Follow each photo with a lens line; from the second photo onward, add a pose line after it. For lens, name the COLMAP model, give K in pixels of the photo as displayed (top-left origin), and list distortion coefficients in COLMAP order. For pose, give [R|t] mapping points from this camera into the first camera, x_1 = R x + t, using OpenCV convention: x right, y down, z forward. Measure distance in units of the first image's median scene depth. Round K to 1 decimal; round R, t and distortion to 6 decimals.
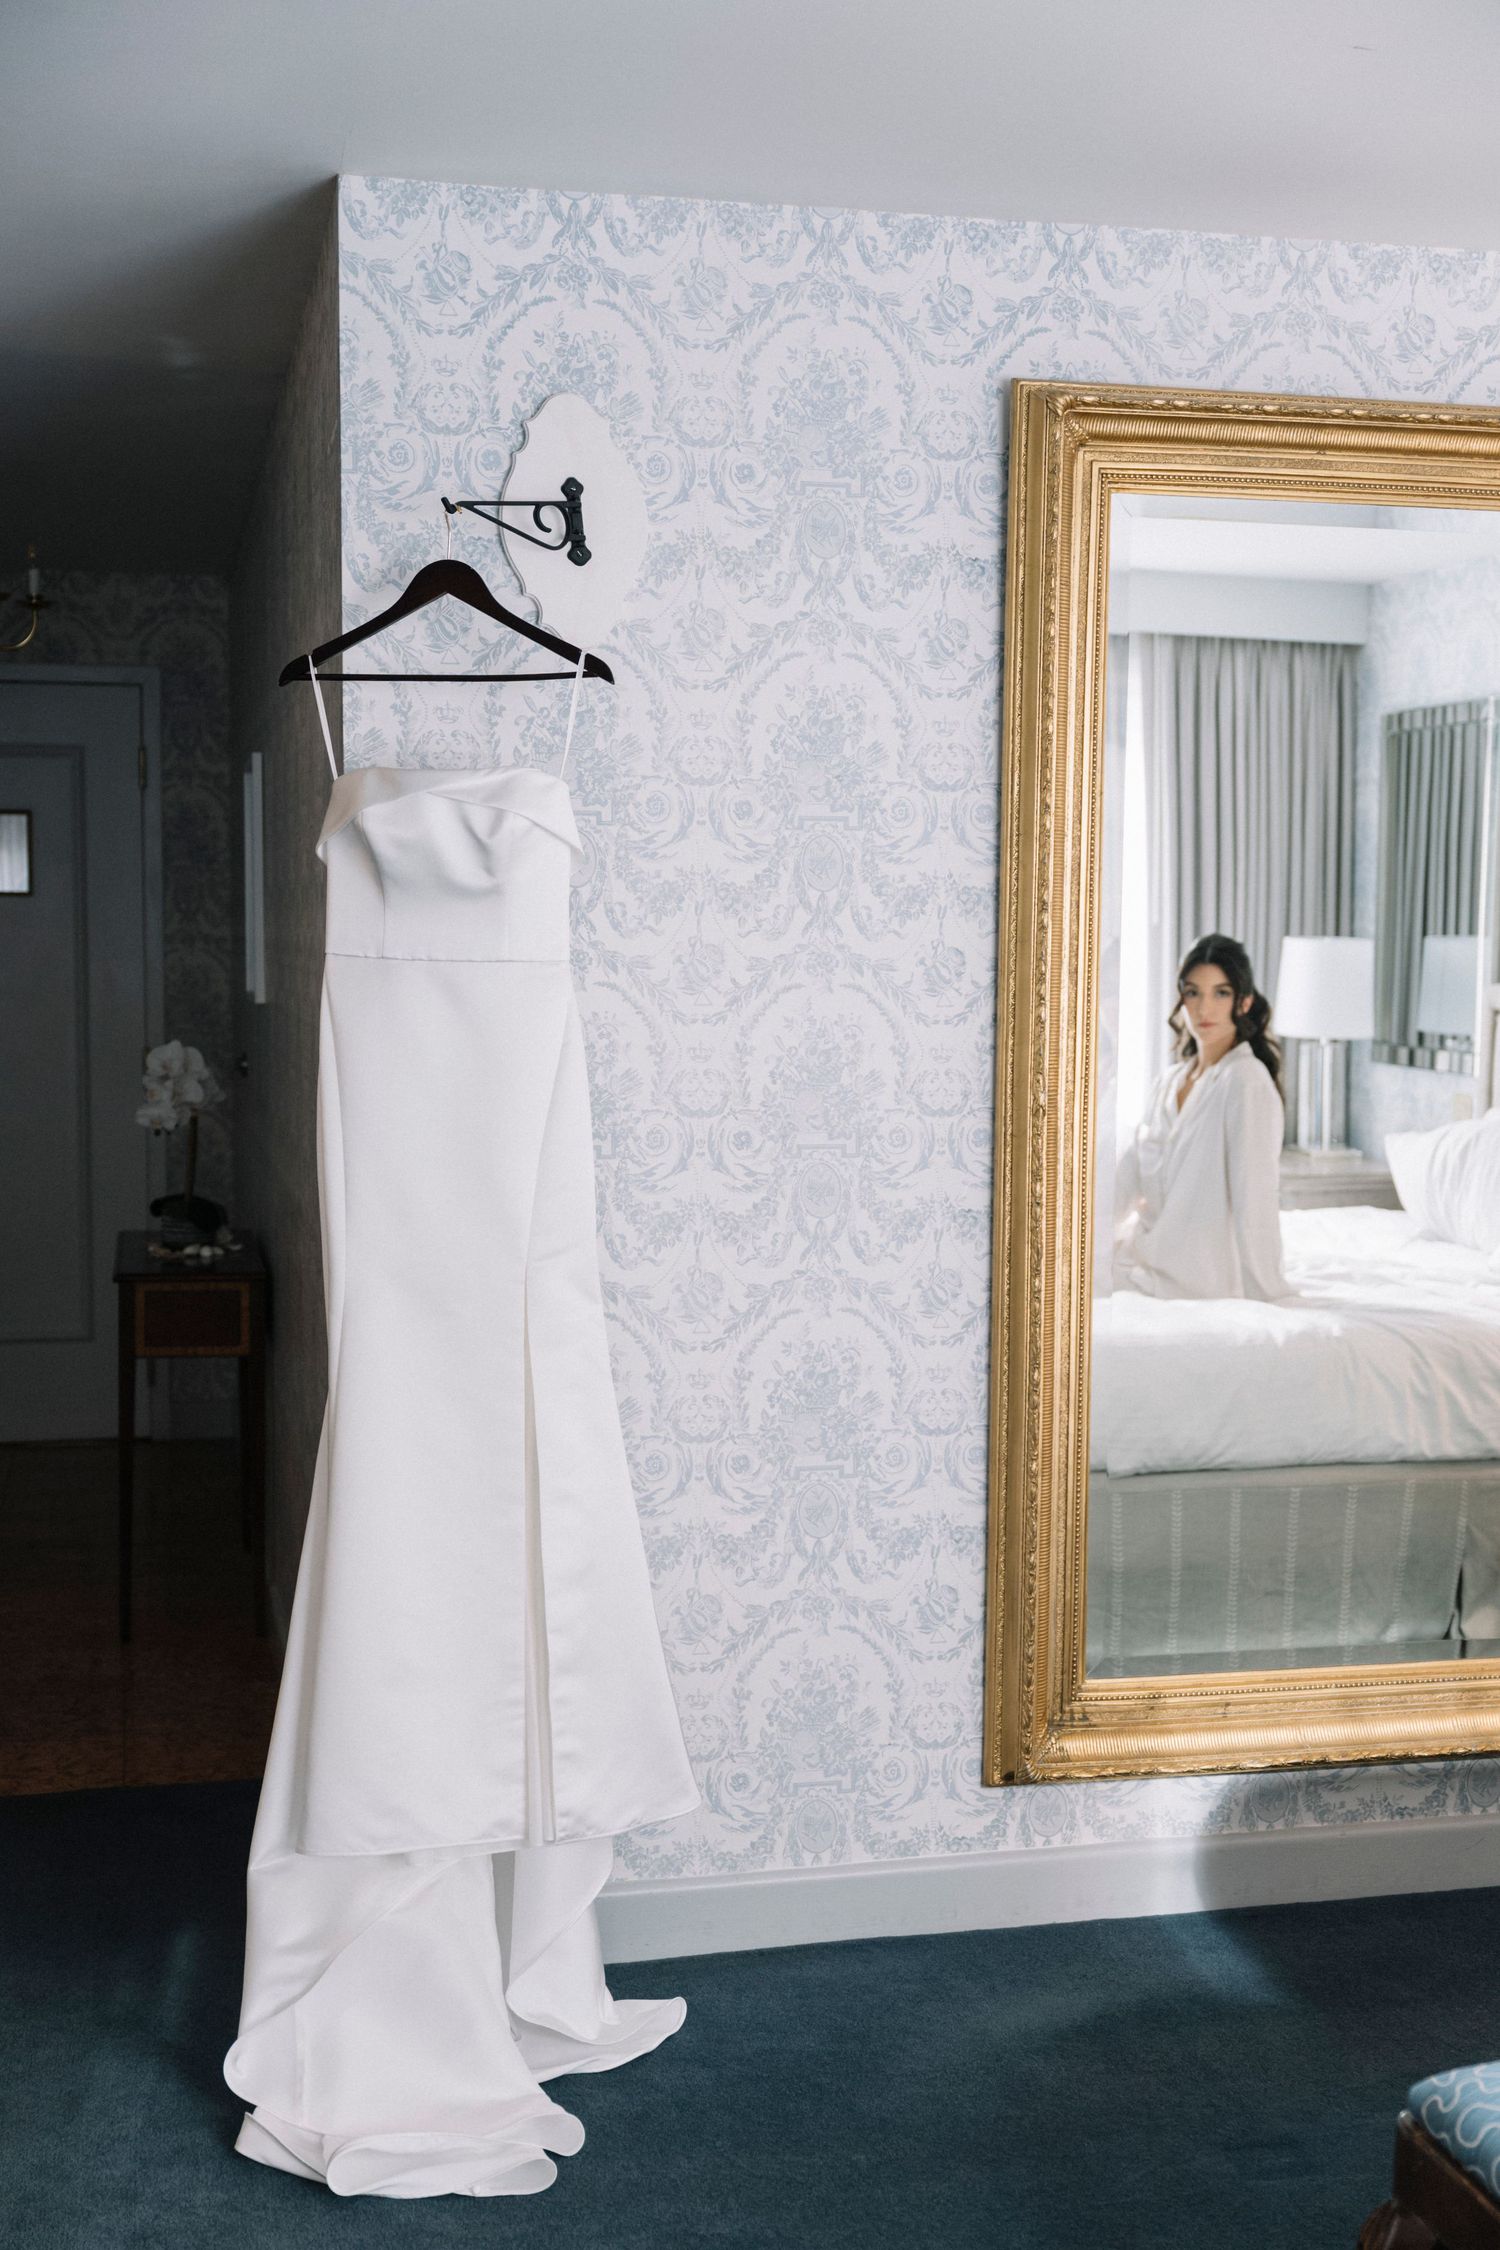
lens RADIAL K [[2723.8, 0, 754.0], [0, 2723.8, 1142.5], [0, 0, 1]] dist [0.011384, 0.000000]
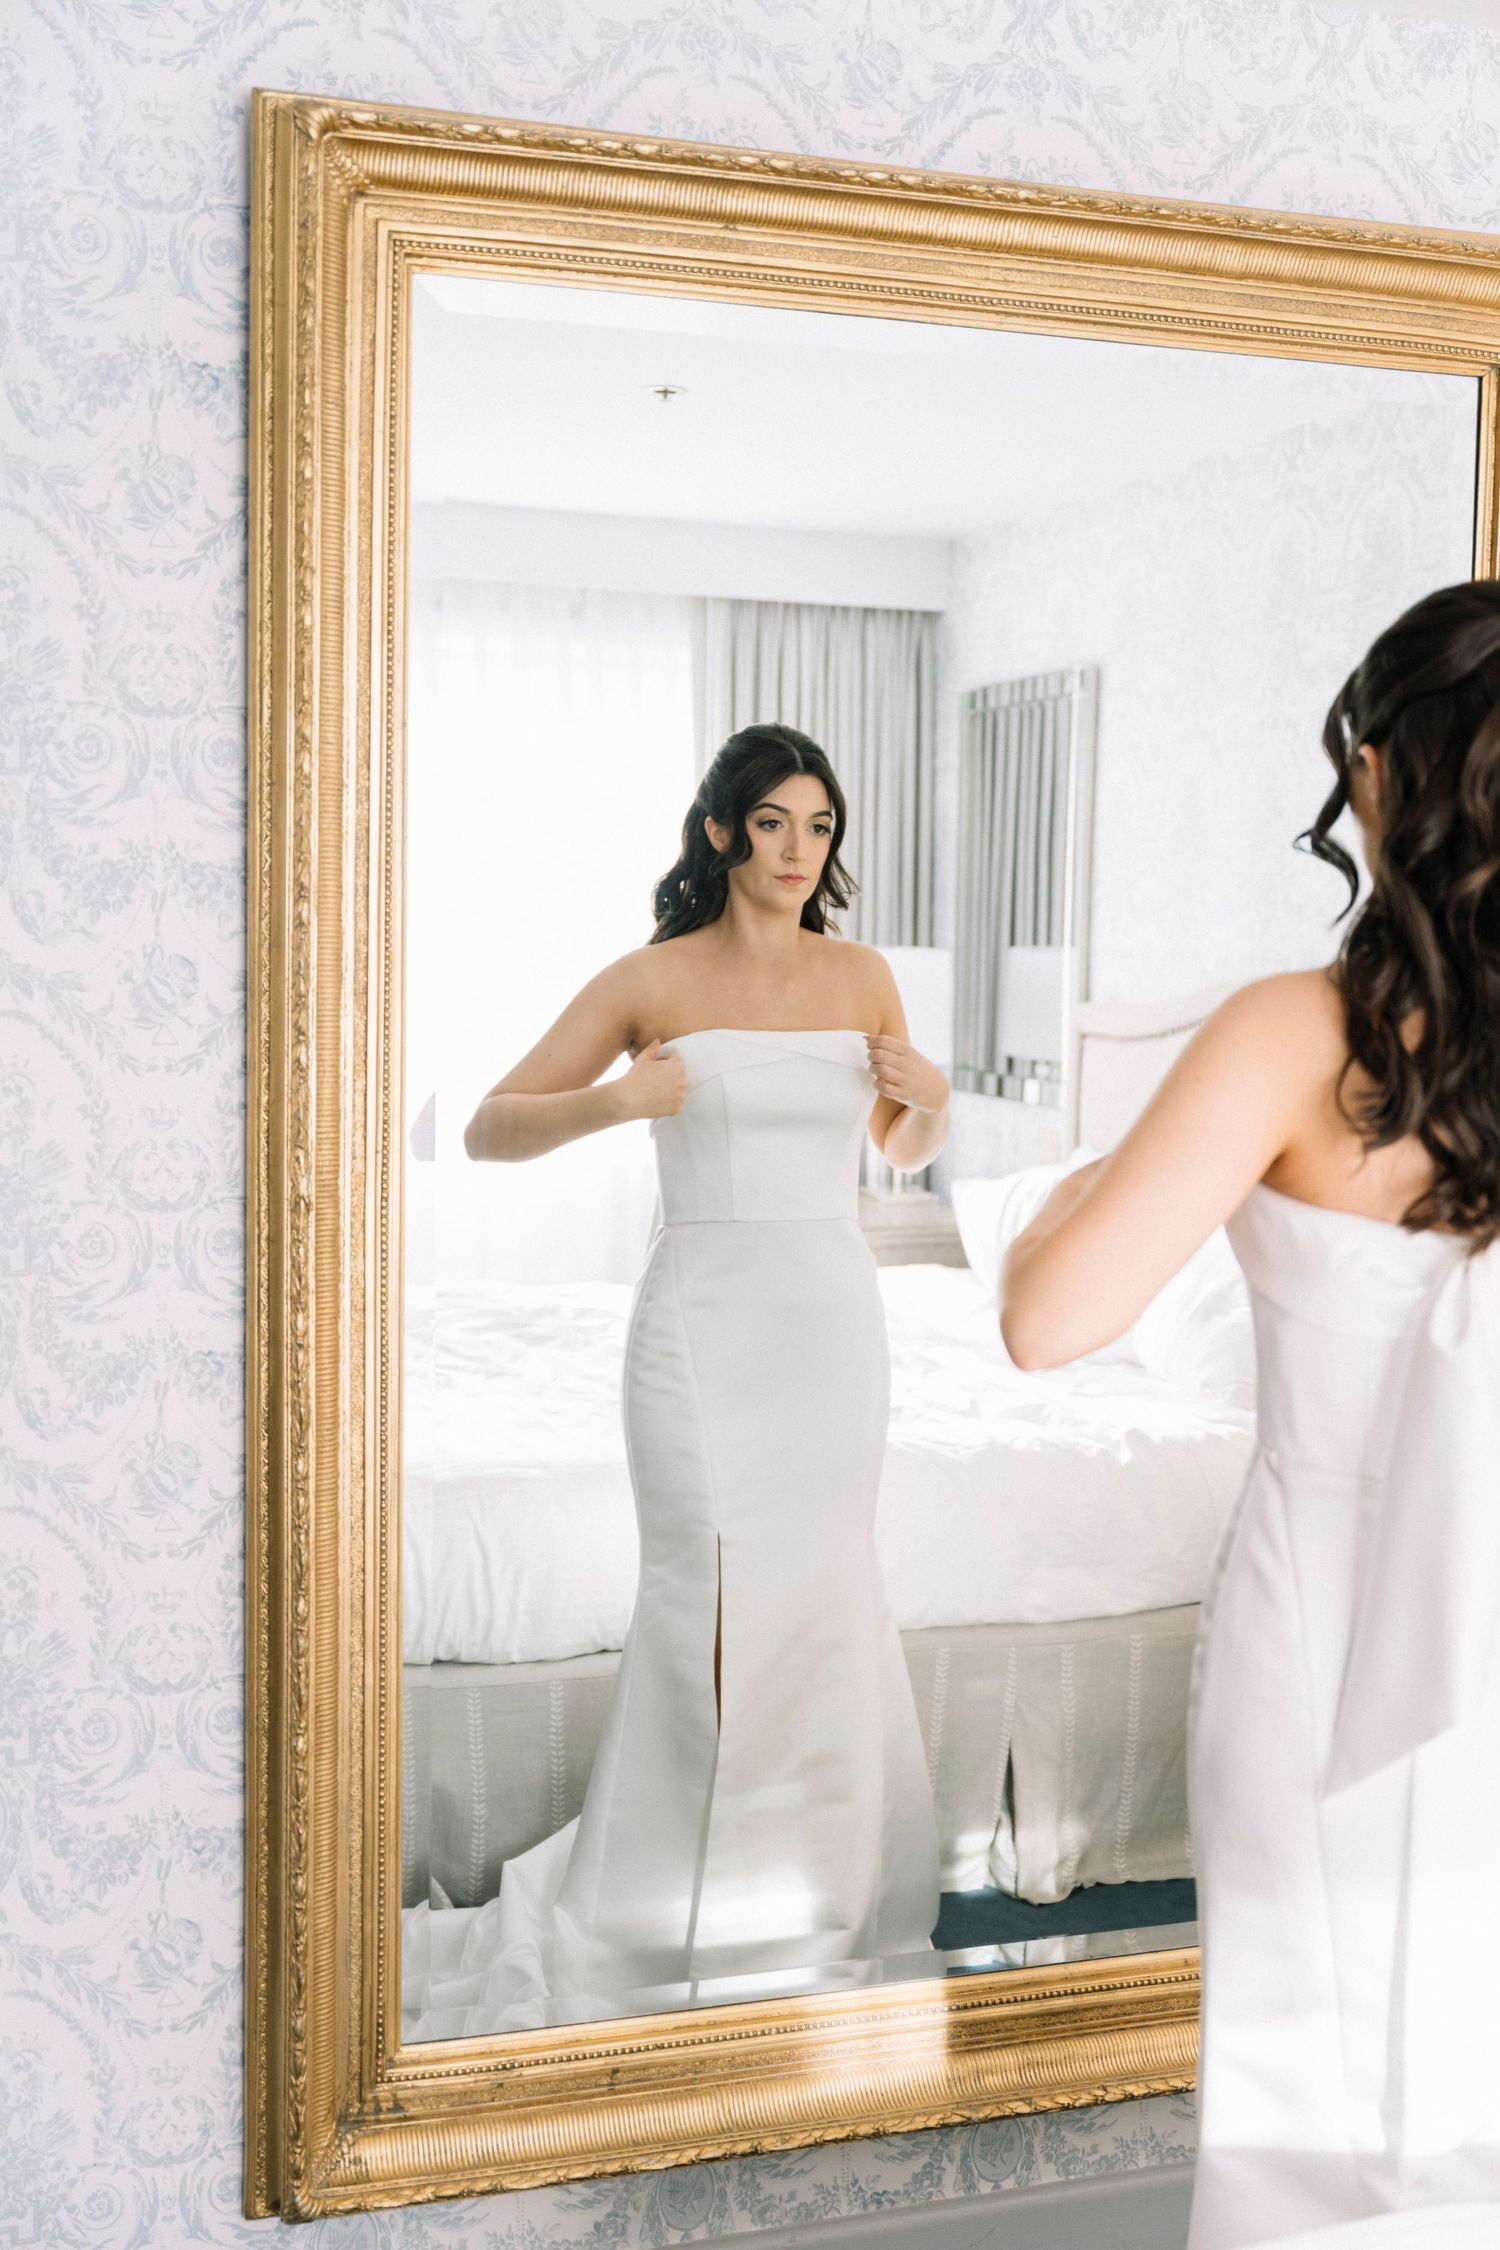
lens RADIAL K [[2659.8, 0, 749.4], [0, 2659.8, 1110.0], [0, 0, 1]] dist [0.012335, 0.000000]
pose [[0.993634, -0.002833, 0.112623, 0.134236], [0.004480, 0.999887, -0.014375, -0.023627], [-0.112569, 0.014788, 0.993534, 0.337169]]
